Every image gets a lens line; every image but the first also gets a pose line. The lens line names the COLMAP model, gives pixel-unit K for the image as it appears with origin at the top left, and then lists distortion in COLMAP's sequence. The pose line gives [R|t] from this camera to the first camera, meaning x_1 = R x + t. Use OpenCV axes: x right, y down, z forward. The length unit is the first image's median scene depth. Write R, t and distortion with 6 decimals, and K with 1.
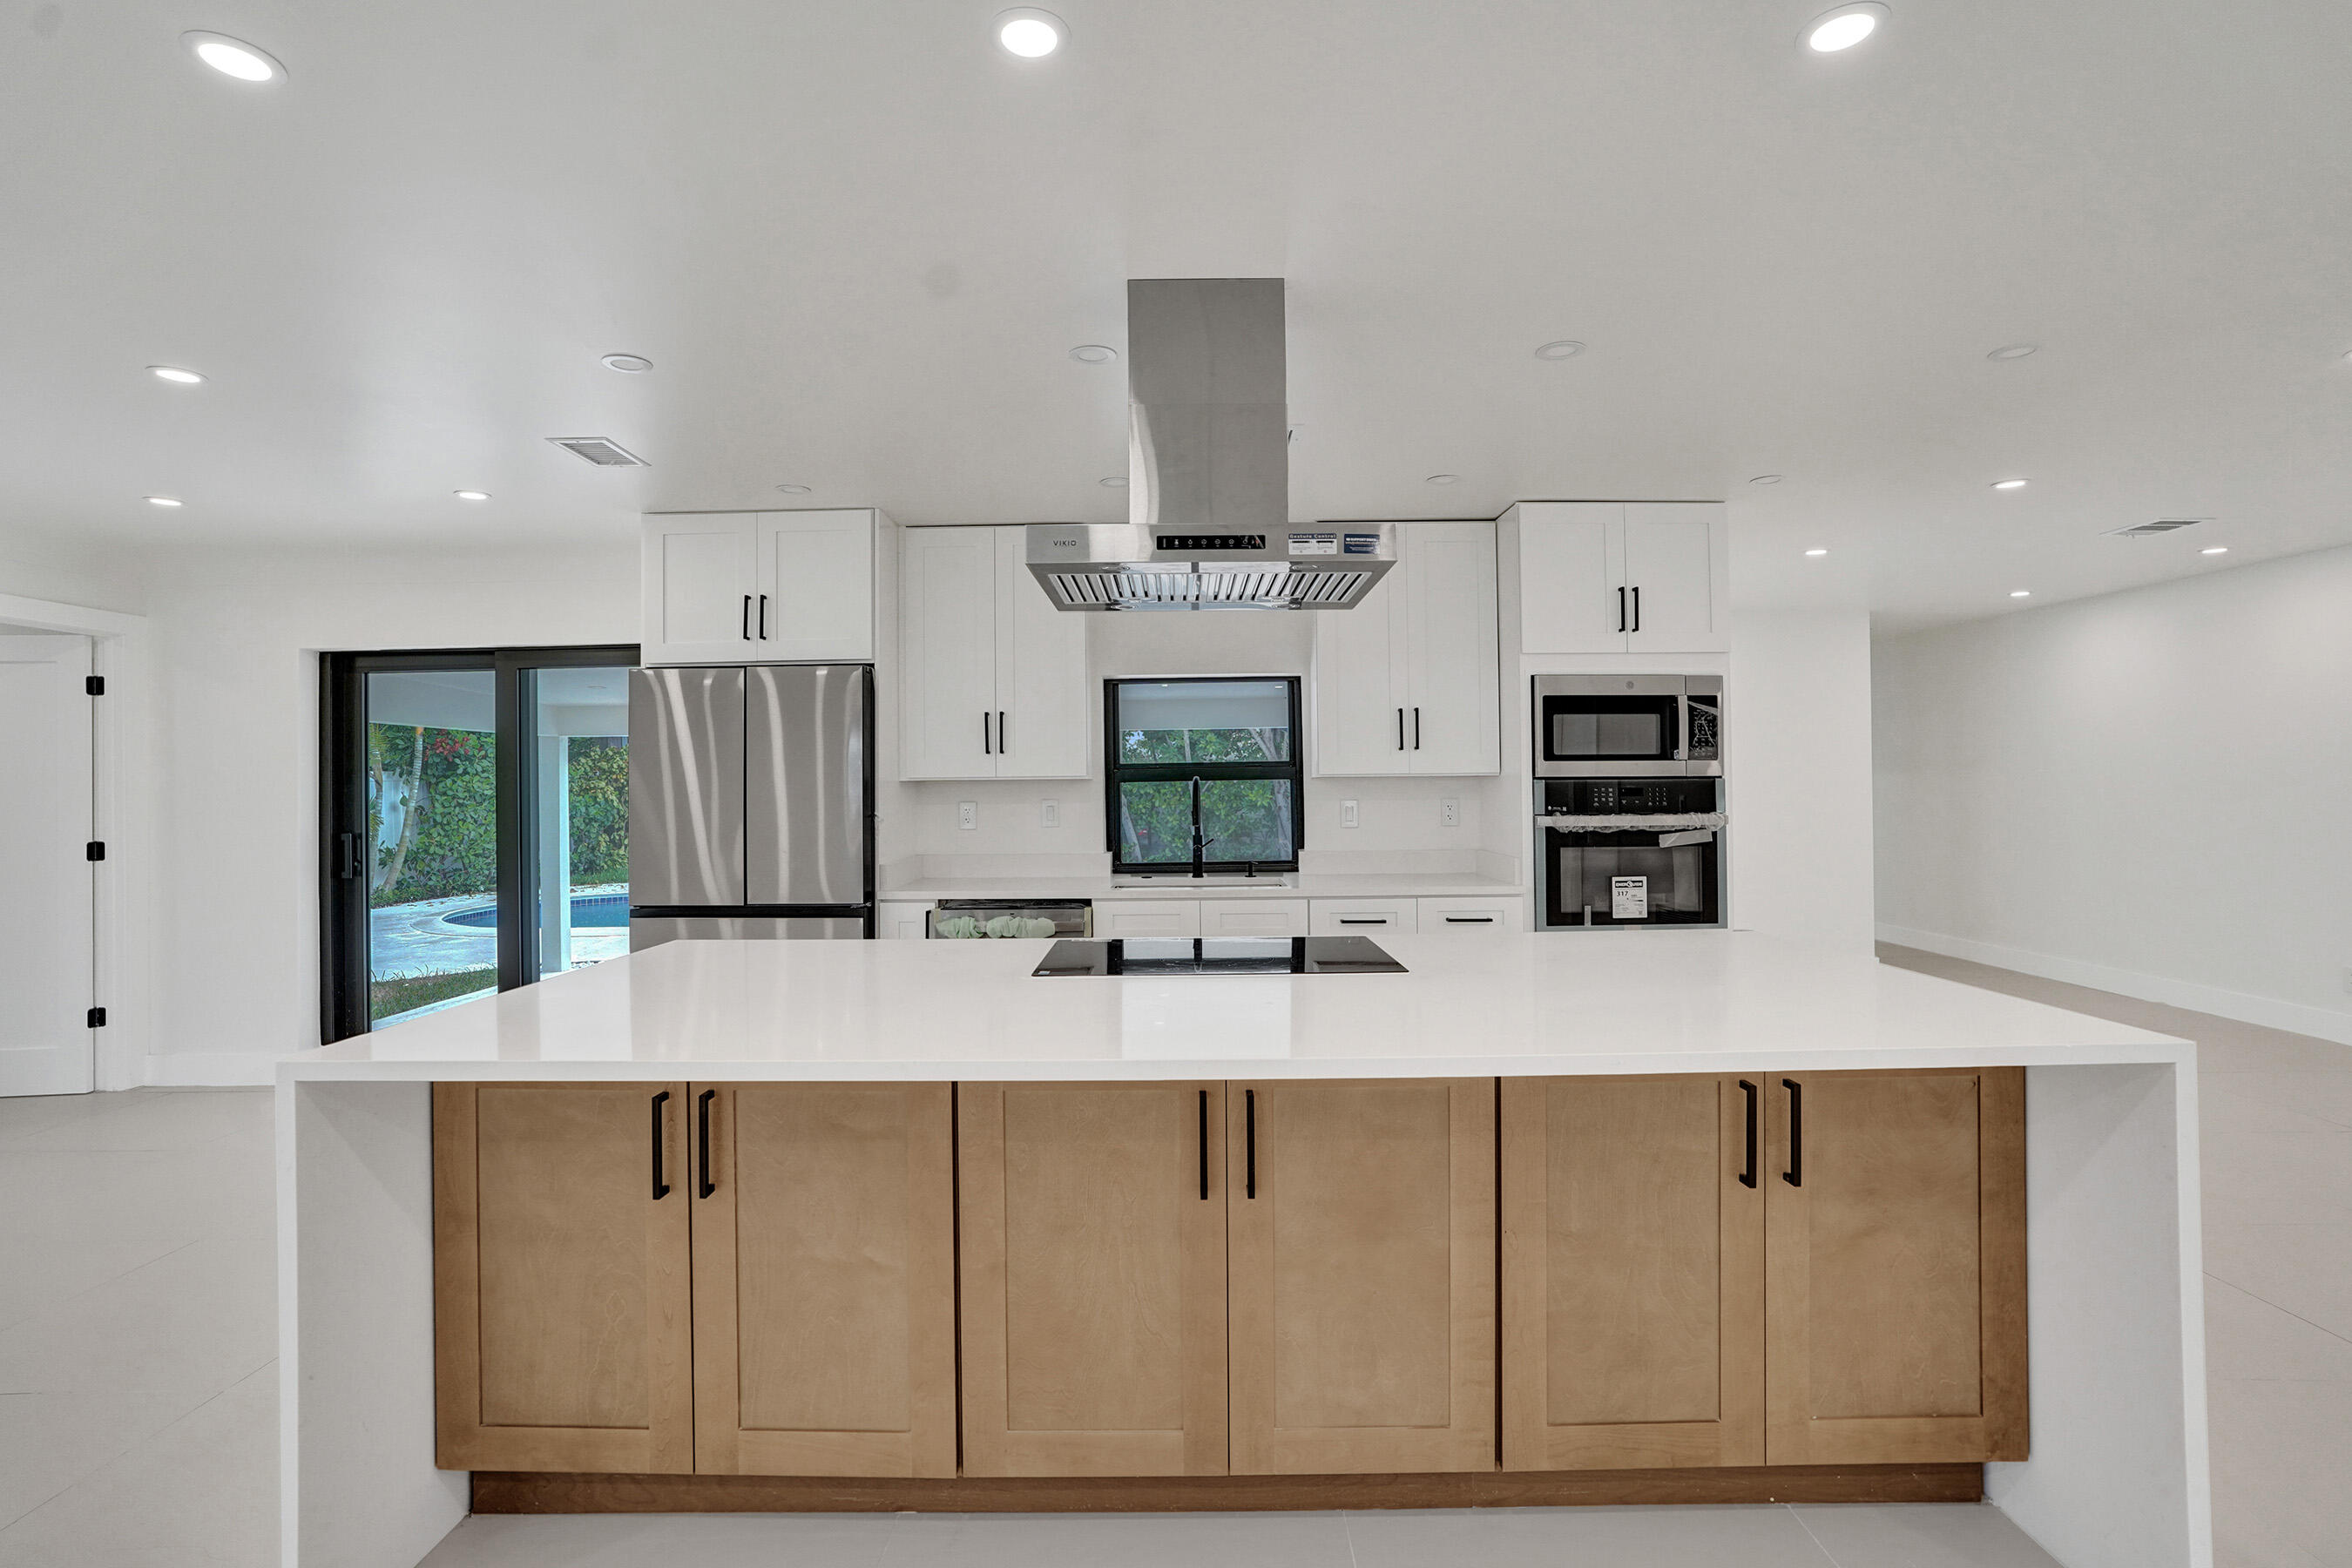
lens RADIAL K [[1085.4, 0, 1163.9], [0, 1085.4, 788.6], [0, 0, 1]] dist [-0.017380, 0.000158]
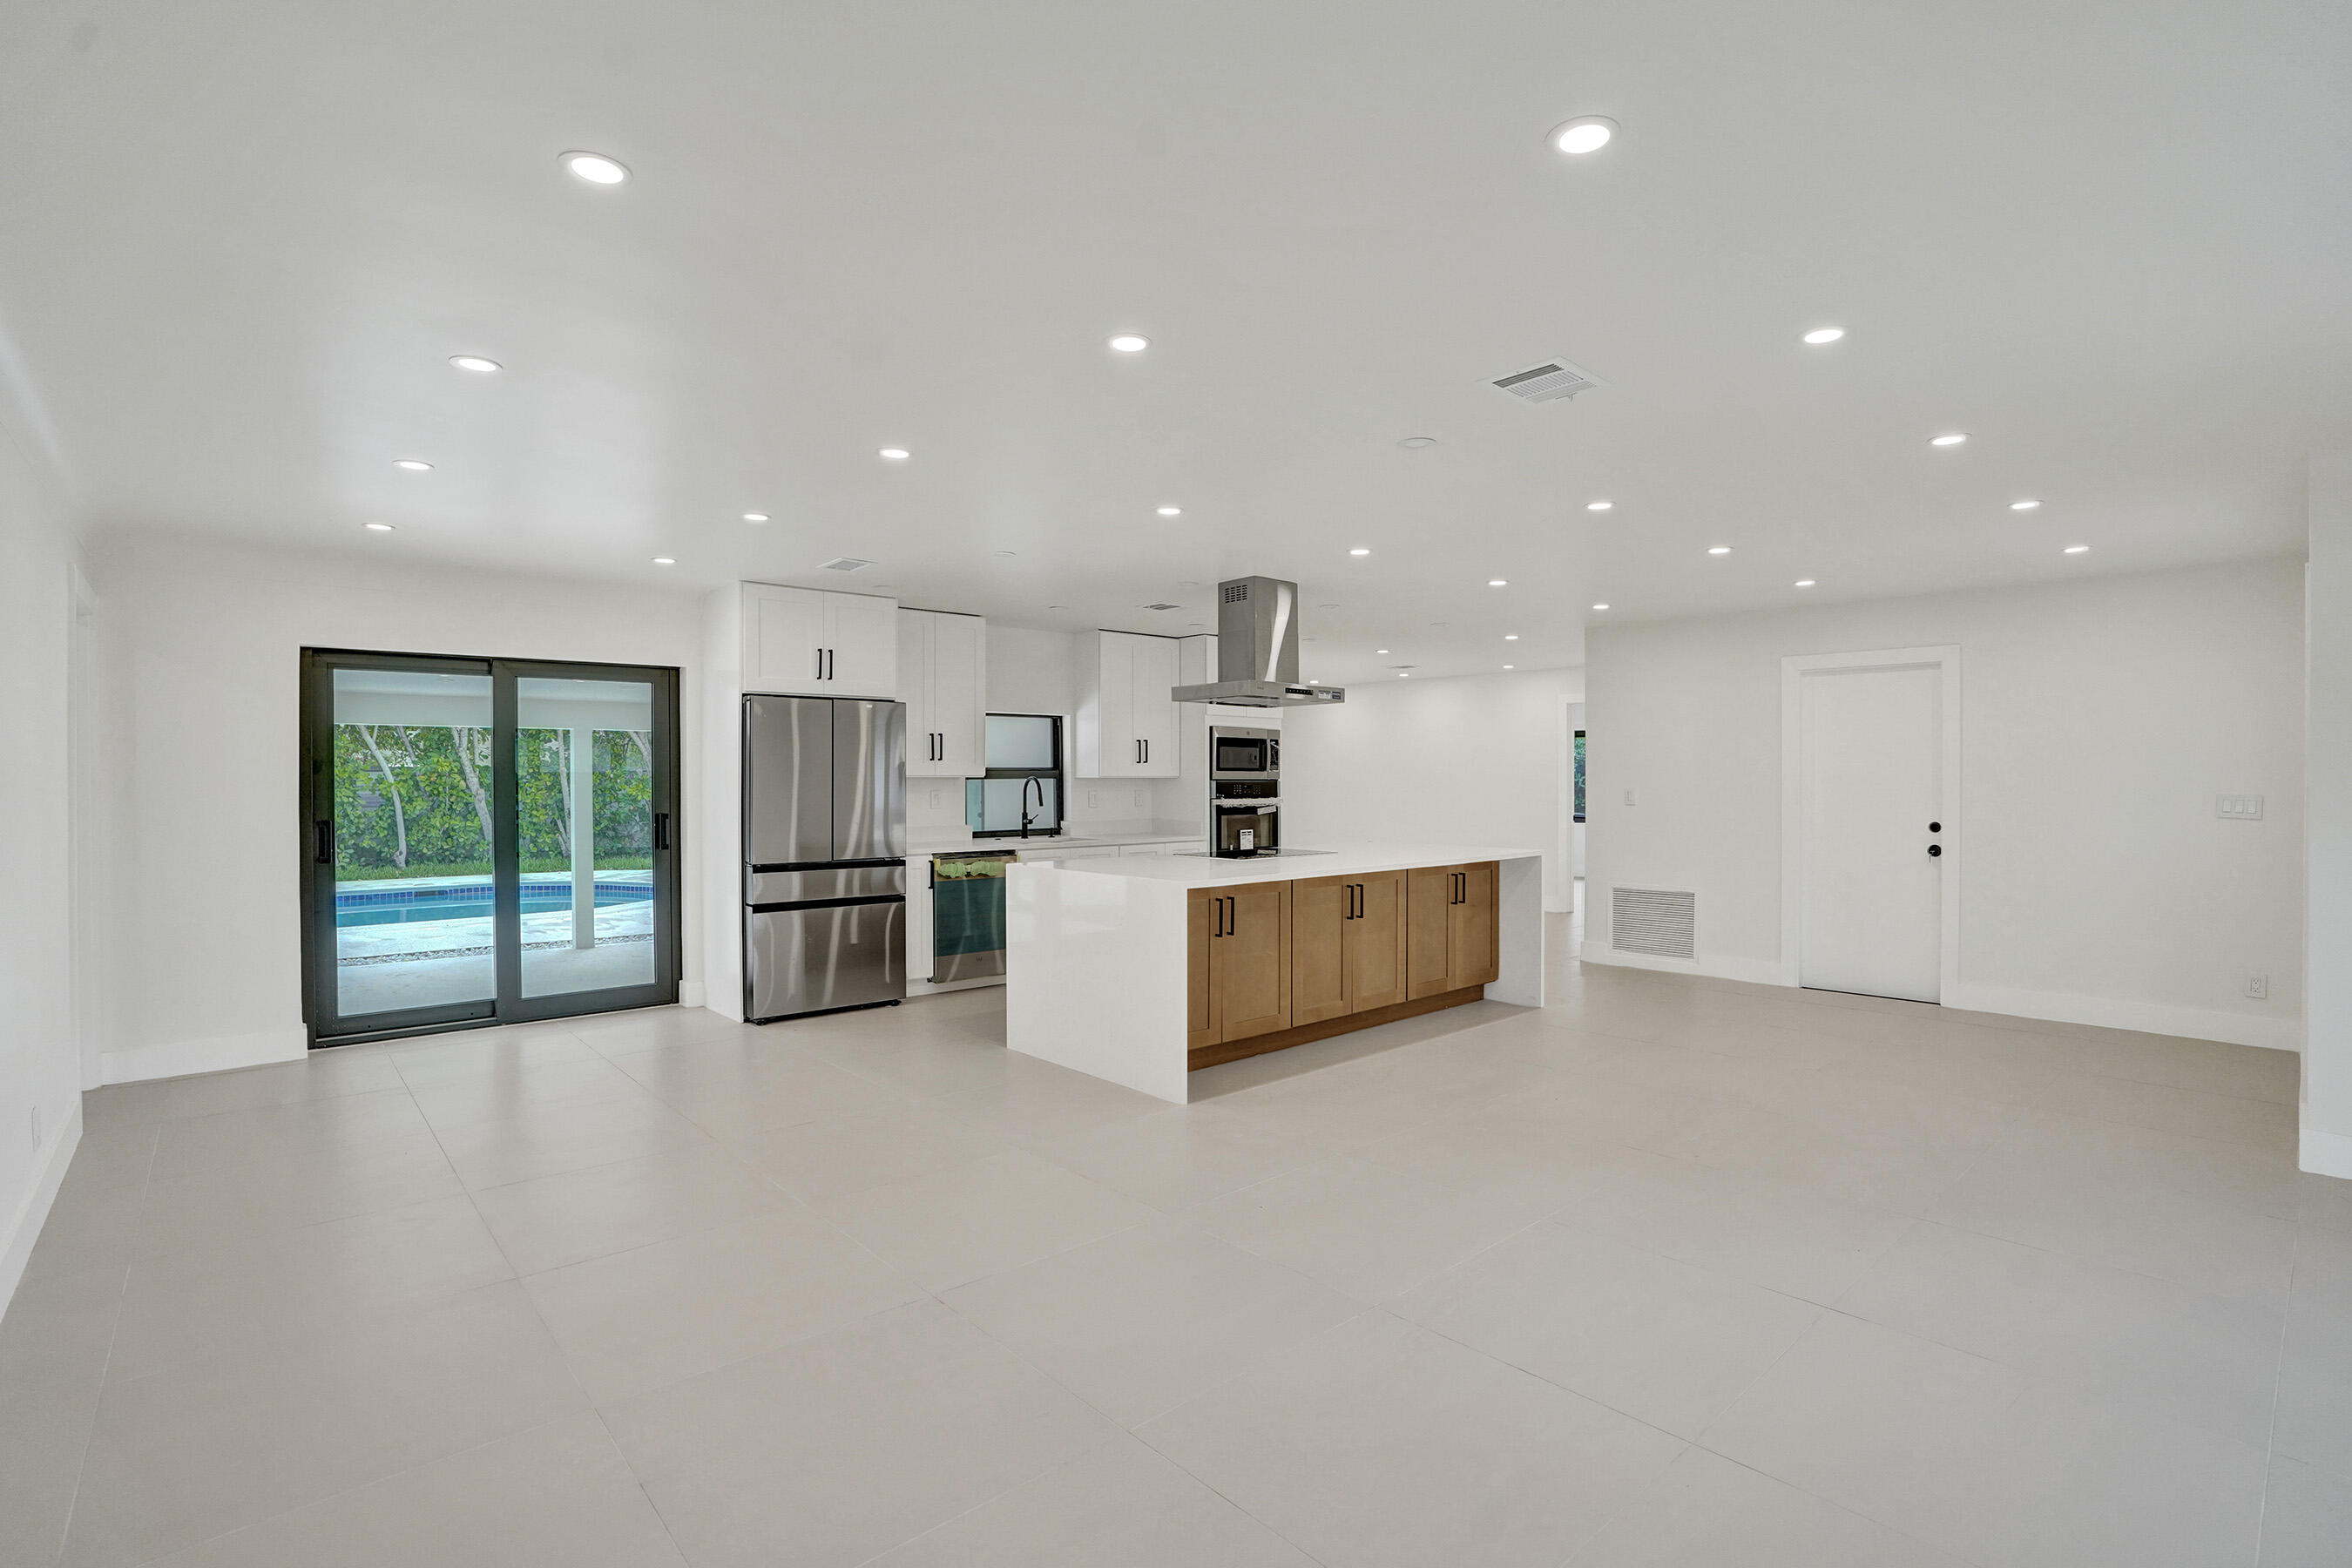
lens RADIAL K [[1085.4, 0, 1163.9], [0, 1085.4, 788.6], [0, 0, 1]] dist [-0.017380, 0.000158]
pose [[0.753856, 0.003674, 0.657029, -0.990461], [-0.007803, 0.999964, 0.003361, 0.000406], [-0.656993, -0.007660, 0.753858, -0.400544]]
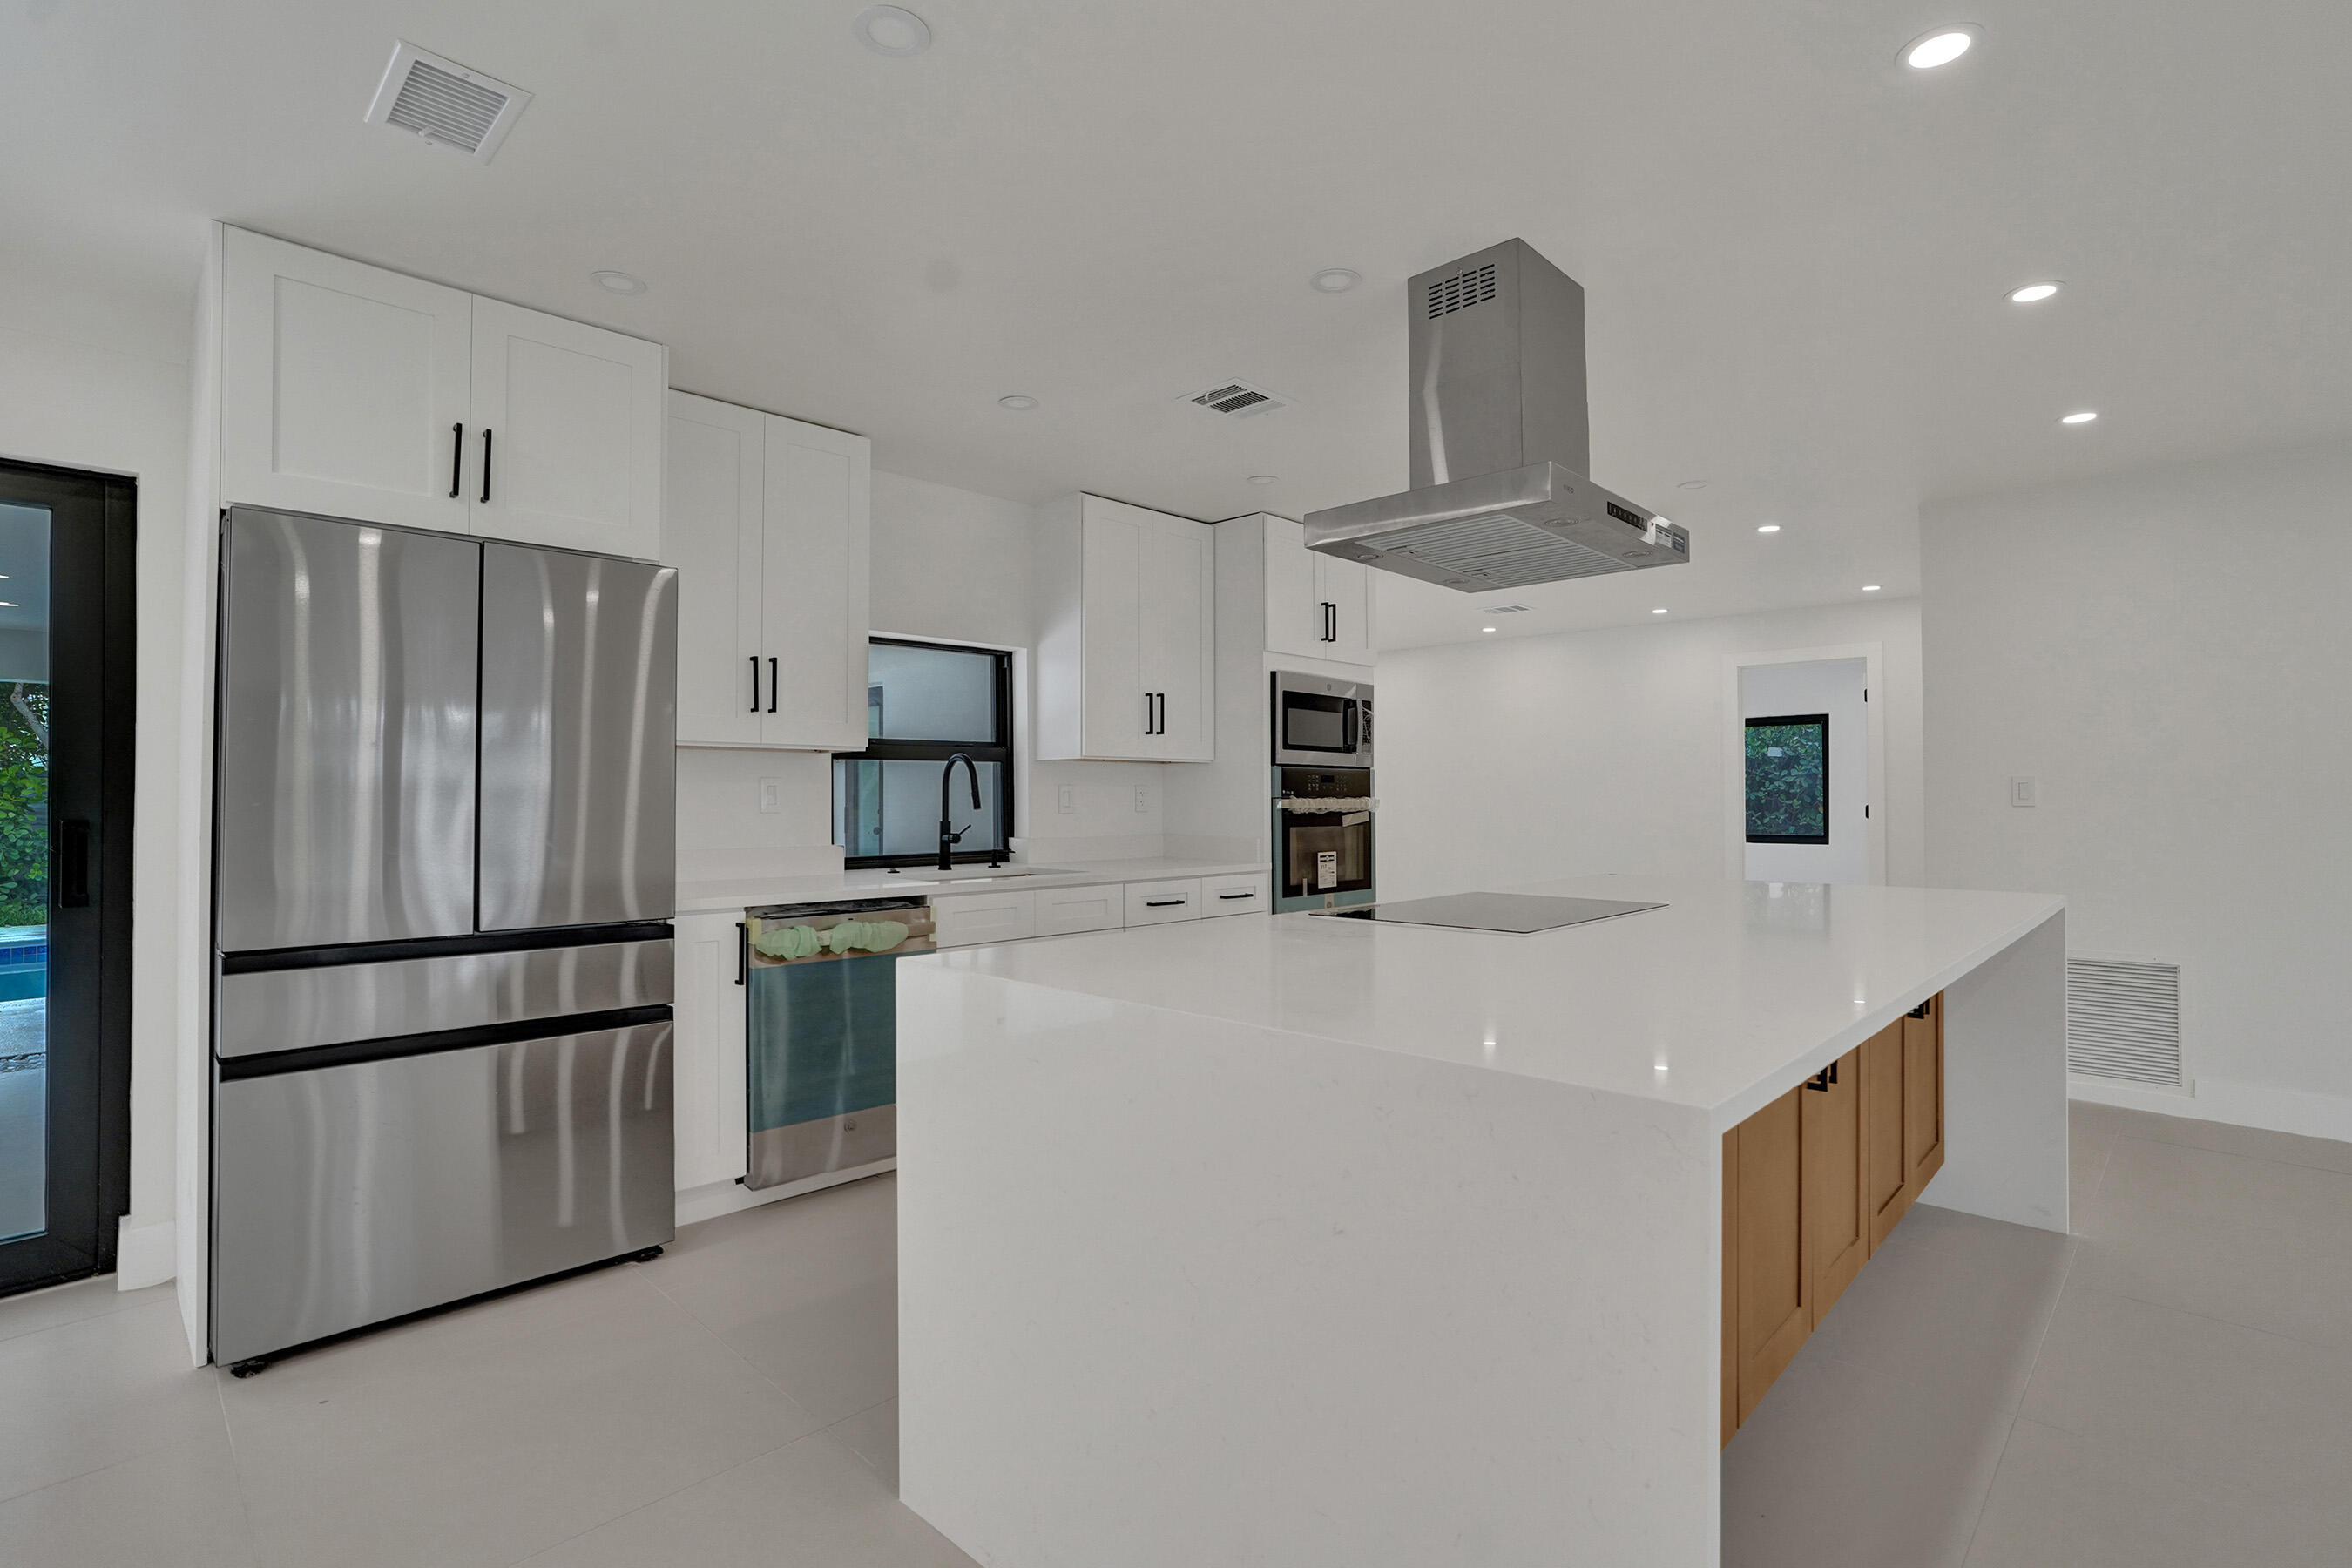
lens RADIAL K [[1119.1, 0, 1160.4], [0, 1119.1, 784.7], [0, 0, 1]] dist [0.001480, 0.000249]
pose [[0.705607, 0.017908, 0.708377, -0.547440], [-0.007426, 0.999813, -0.017880, 0.032192], [-0.708565, 0.007356, 0.705608, 0.276899]]
